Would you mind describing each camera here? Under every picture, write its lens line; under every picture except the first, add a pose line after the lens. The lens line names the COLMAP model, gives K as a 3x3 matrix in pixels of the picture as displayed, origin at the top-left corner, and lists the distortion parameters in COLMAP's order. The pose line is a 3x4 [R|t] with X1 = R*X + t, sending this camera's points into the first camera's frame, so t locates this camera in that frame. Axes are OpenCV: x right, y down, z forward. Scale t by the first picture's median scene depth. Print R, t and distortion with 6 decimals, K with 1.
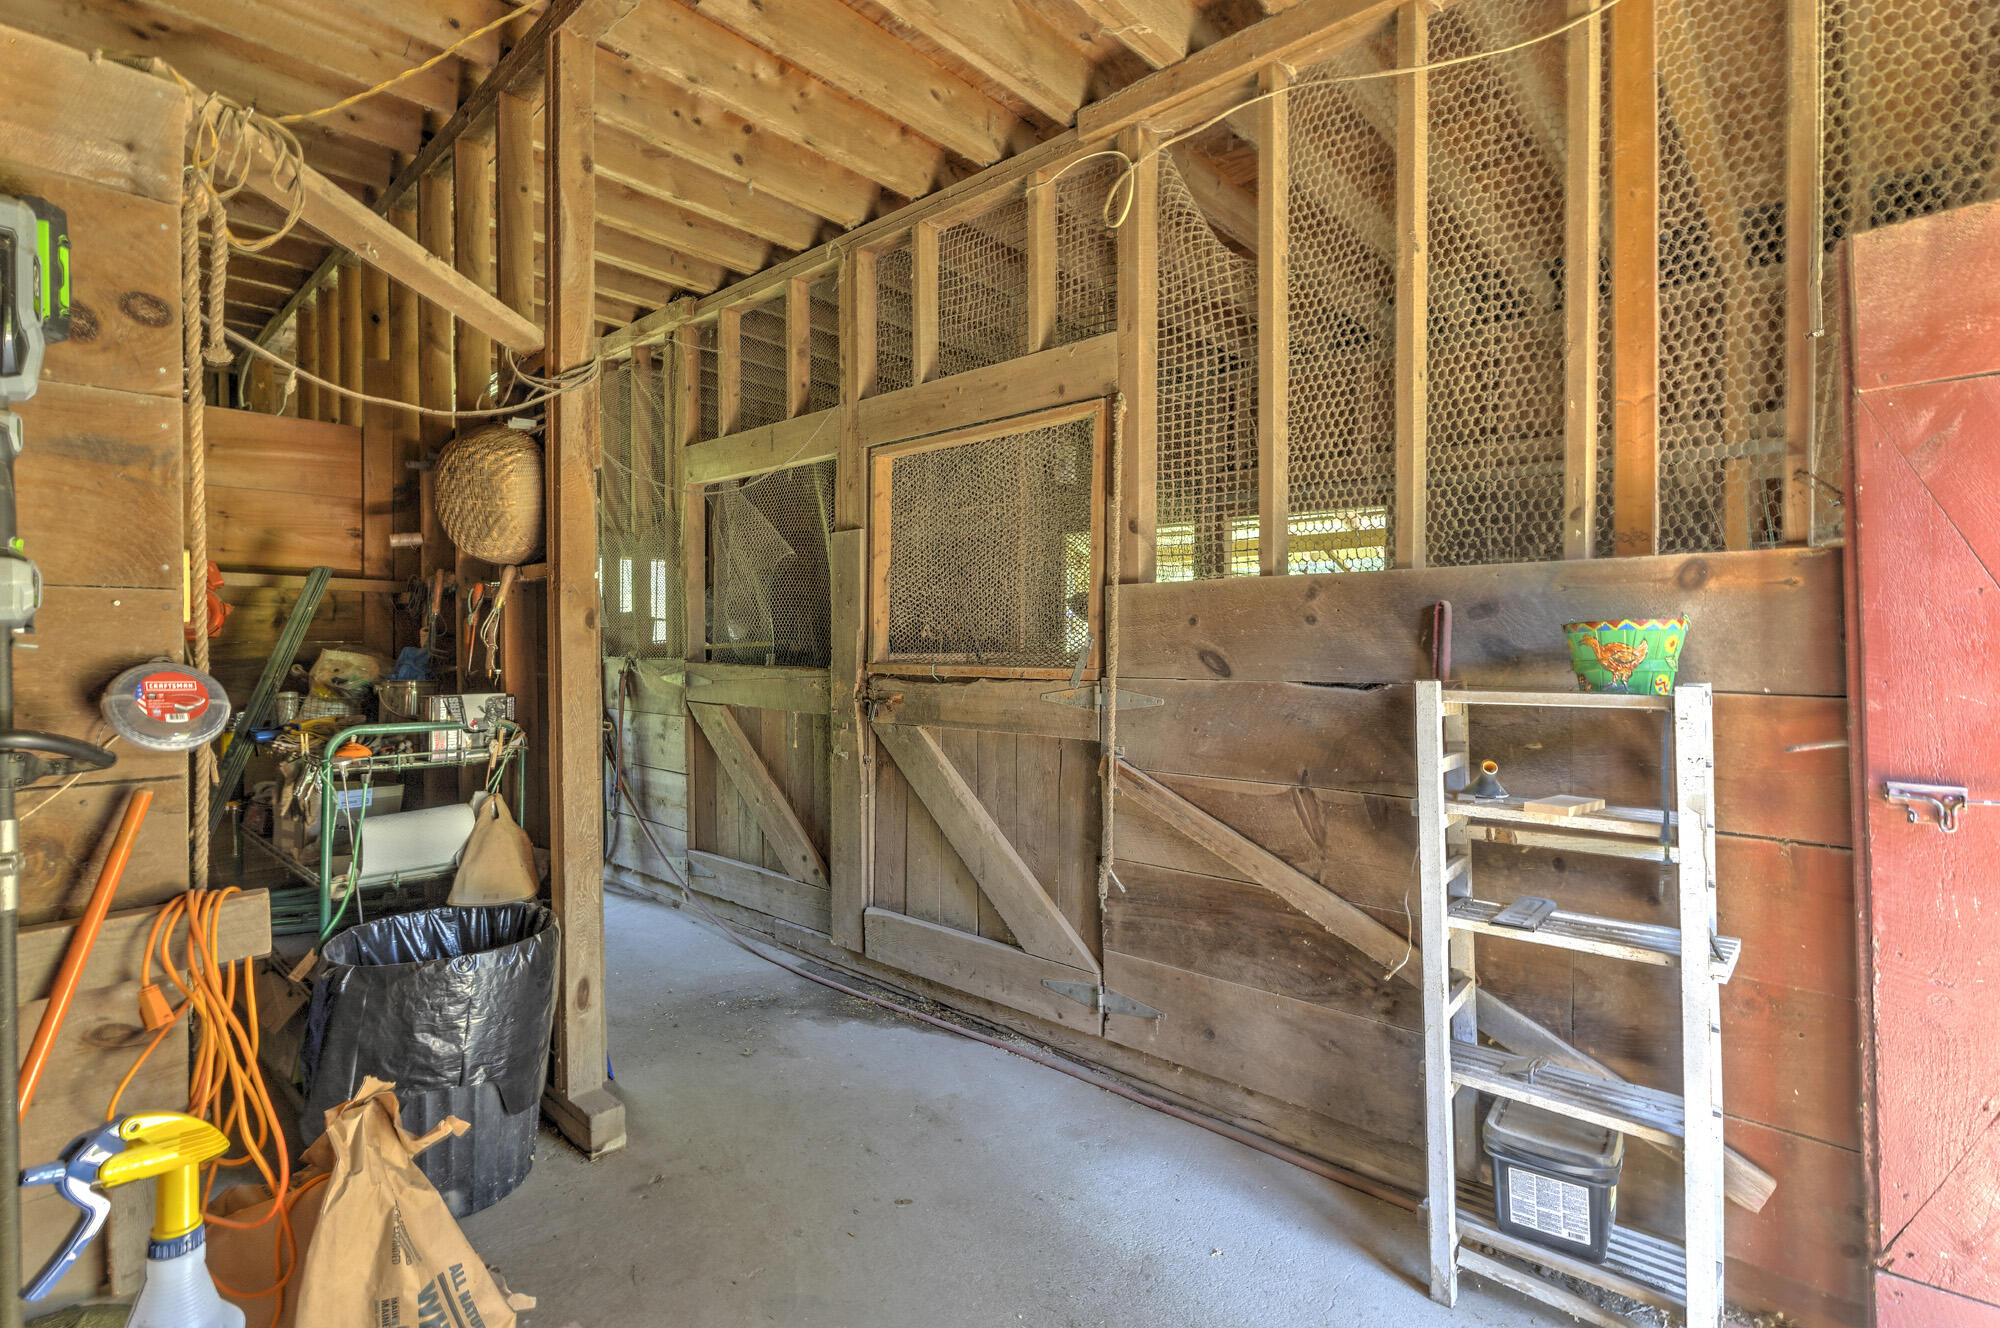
lens RADIAL K [[948.5, 0, 1000.8], [0, 948.5, 646.1], [0, 0, 1]] dist [0.001365, -0.000298]
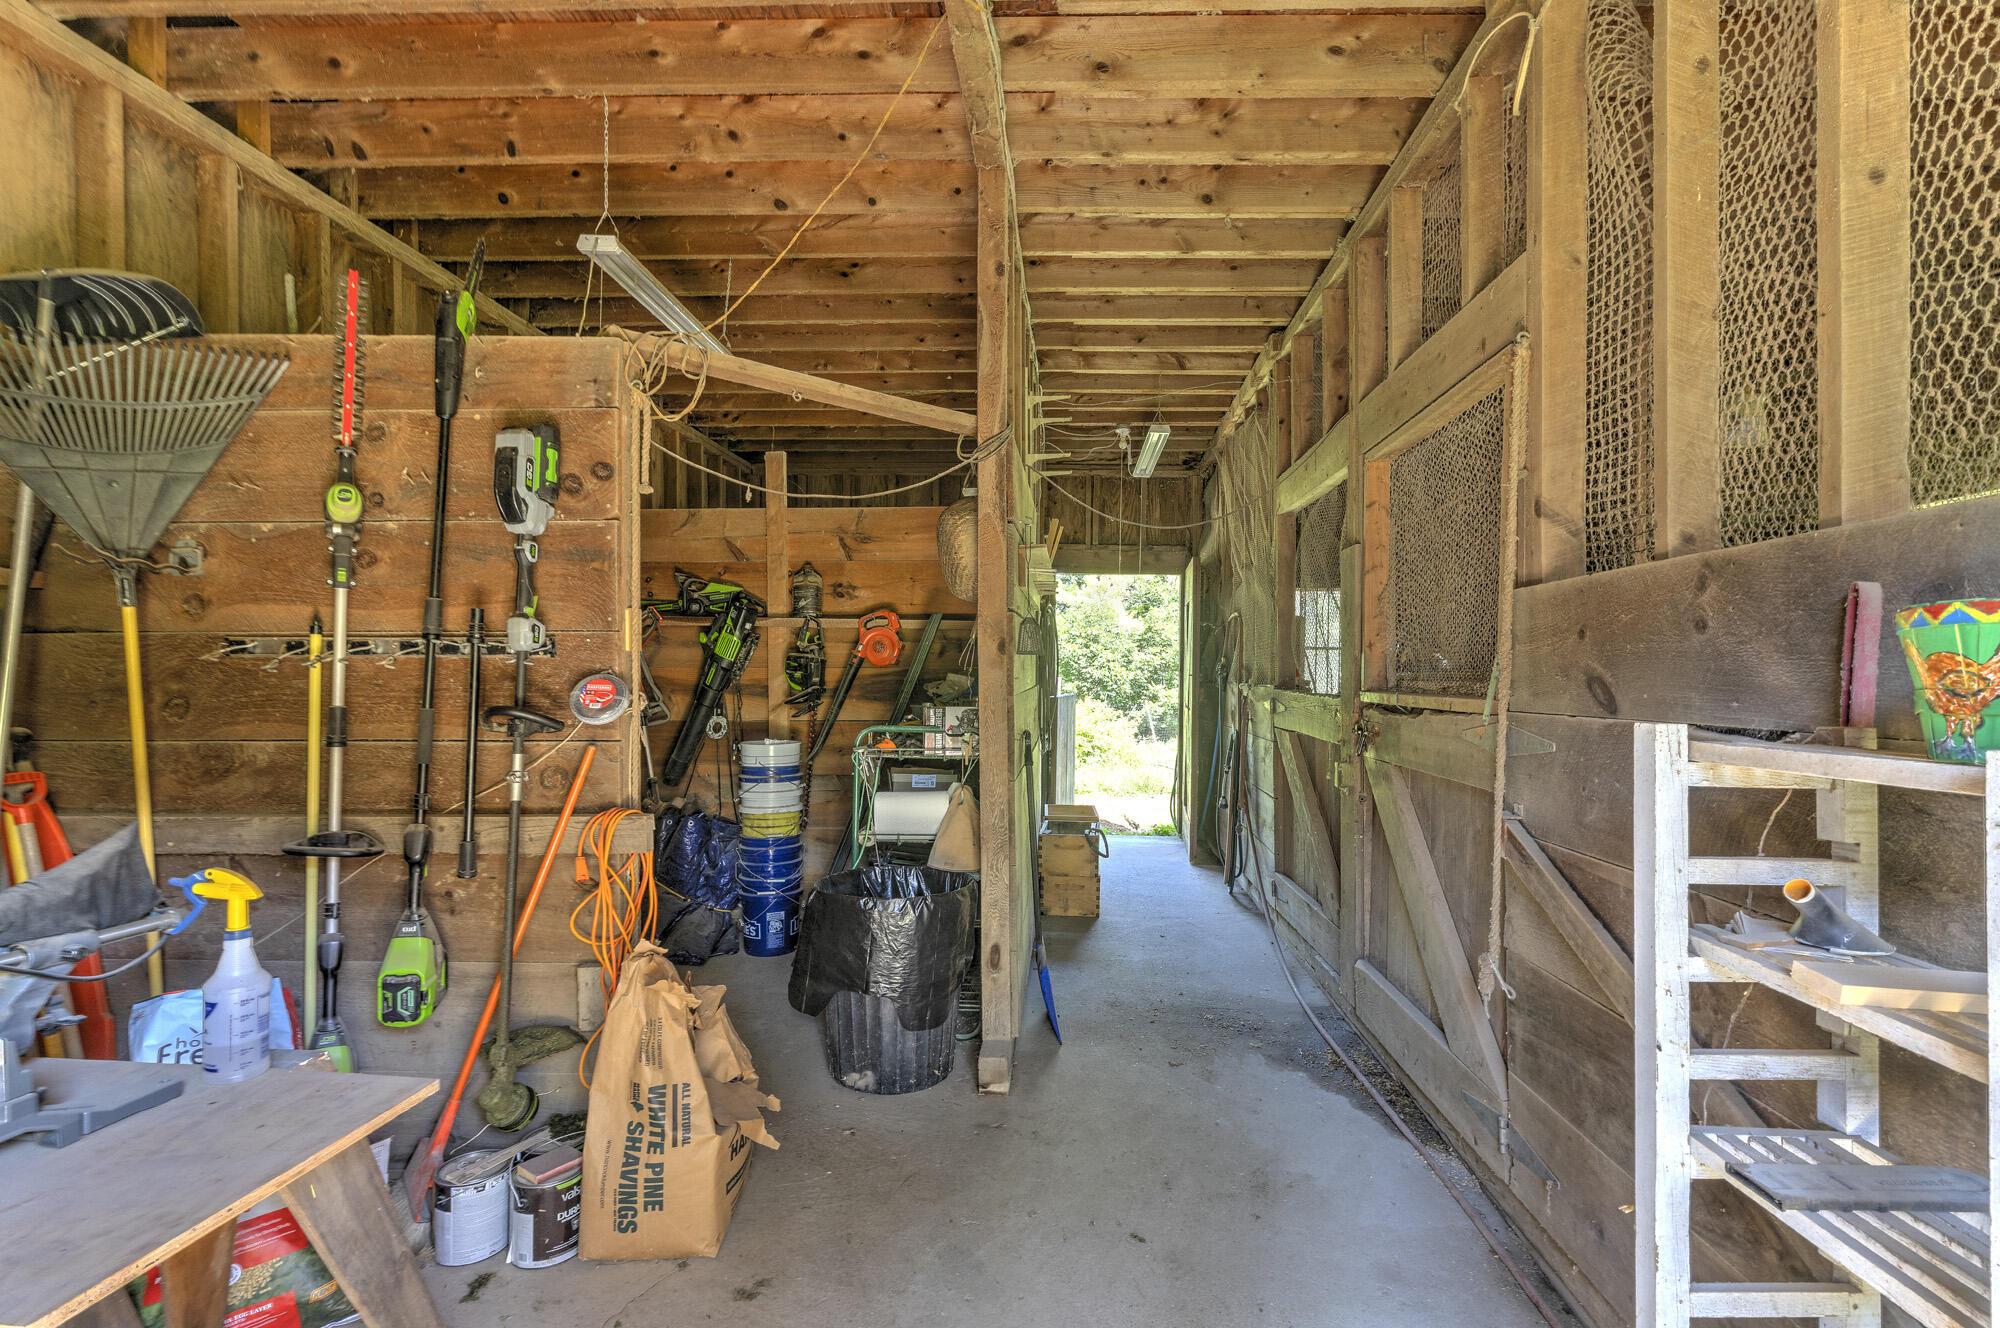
lens RADIAL K [[928.9, 0, 1004.9], [0, 928.9, 673.6], [0, 0, 1]] dist [0.000074, -0.000298]
pose [[0.651244, 0.004163, -0.758857, 0.496094], [-0.007656, 0.999970, -0.001085, 0.007756], [0.758830, 0.006516, 0.651257, 0.254543]]
